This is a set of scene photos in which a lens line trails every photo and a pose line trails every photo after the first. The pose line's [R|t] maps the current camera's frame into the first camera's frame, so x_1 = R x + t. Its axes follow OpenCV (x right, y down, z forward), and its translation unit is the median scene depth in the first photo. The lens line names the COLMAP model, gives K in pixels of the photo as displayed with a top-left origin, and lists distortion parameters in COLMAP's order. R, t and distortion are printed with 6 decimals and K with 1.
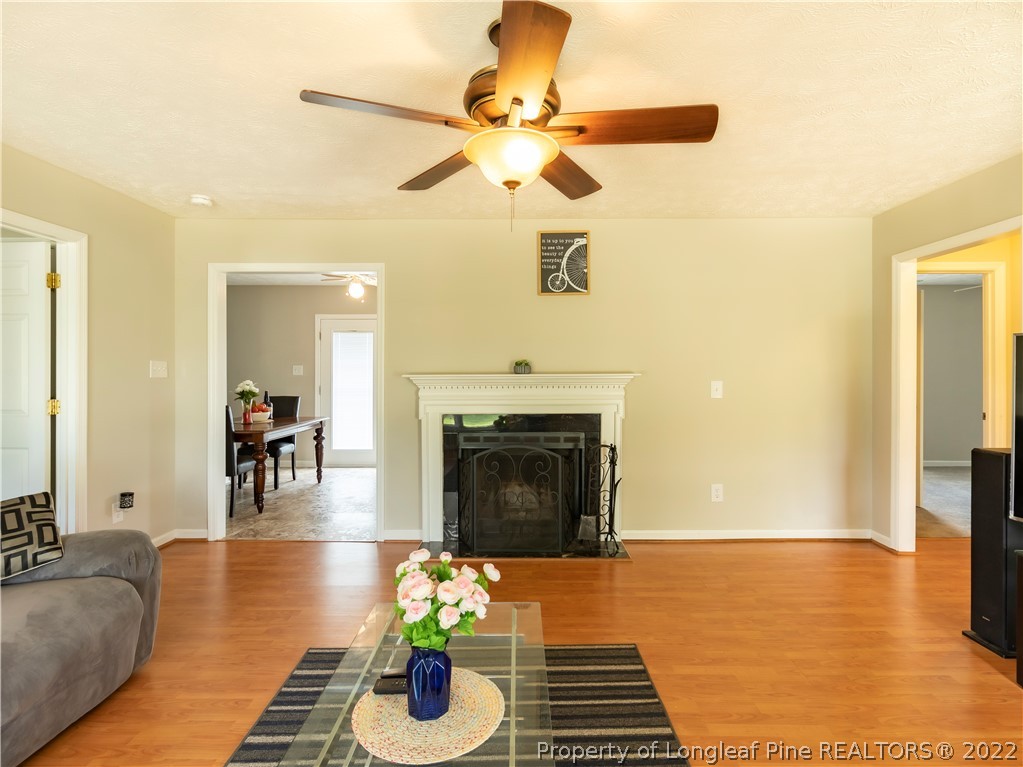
lens RADIAL K [[546.4, 0, 496.7], [0, 546.4, 380.0], [0, 0, 1]] dist [-0.001015, 0.001101]
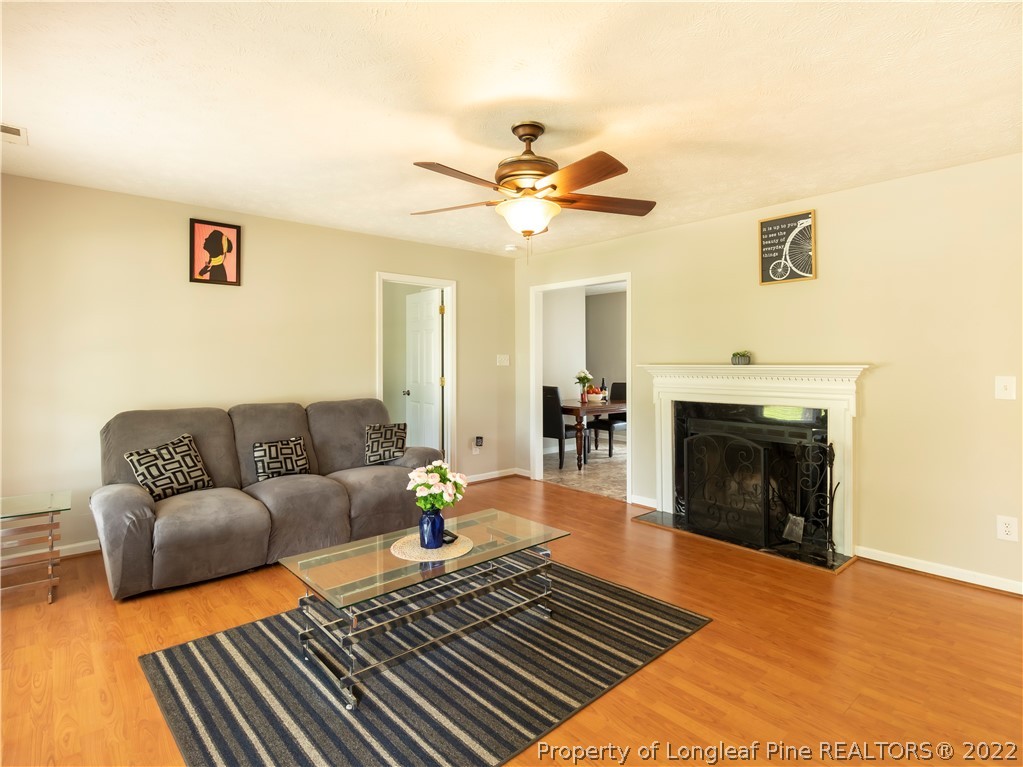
lens RADIAL K [[546.4, 0, 496.7], [0, 546.4, 380.0], [0, 0, 1]] dist [-0.001015, 0.001101]
pose [[0.643997, 0.027830, -0.764522, 0.533051], [-0.017484, 0.999613, 0.021660, 0.003034], [0.764828, -0.000582, 0.644234, -0.000900]]
